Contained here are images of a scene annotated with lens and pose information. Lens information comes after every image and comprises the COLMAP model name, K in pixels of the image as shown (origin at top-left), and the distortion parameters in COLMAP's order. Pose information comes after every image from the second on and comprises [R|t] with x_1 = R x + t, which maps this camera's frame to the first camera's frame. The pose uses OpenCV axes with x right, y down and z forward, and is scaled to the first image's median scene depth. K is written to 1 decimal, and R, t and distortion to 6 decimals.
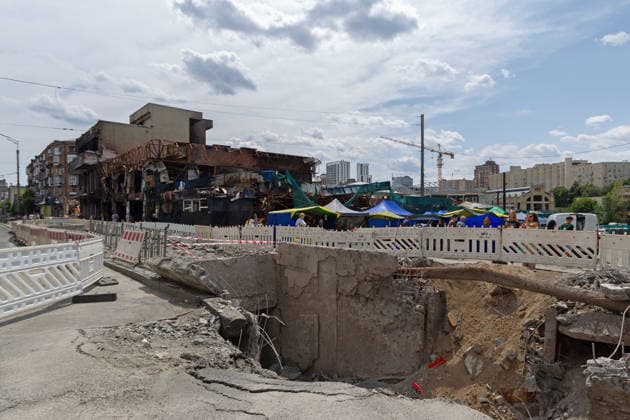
lens RADIAL K [[363.1, 0, 313.2], [0, 363.1, 214.0], [0, 0, 1]] dist [-0.012141, 0.002745]
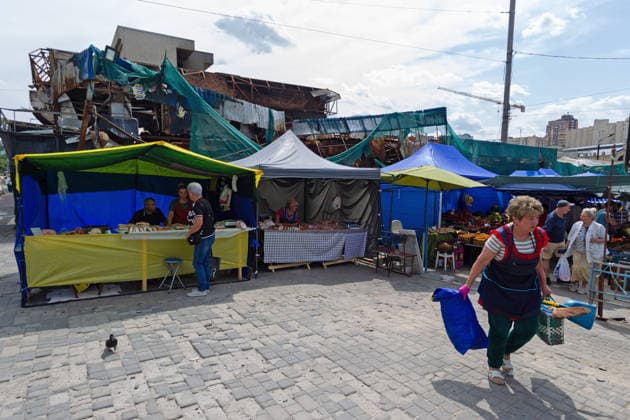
lens RADIAL K [[360.4, 0, 315.0], [0, 360.4, 210.0], [0, 0, 1]] dist [-0.006508, 0.001621]
pose [[0.990368, 0.017012, -0.137411, 0.056804], [-0.003683, 0.995309, 0.096678, 0.000872], [0.138411, -0.095241, 0.985785, 0.259757]]
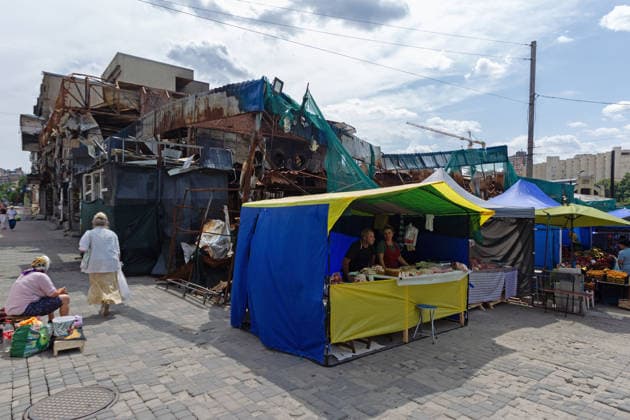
lens RADIAL K [[363.1, 0, 313.2], [0, 363.1, 214.0], [0, 0, 1]] dist [-0.012141, 0.002745]
pose [[0.998864, 0.014128, -0.045513, -0.019526], [-0.013077, 0.999643, 0.023319, -0.001223], [0.045826, -0.022697, 0.998692, 0.256976]]
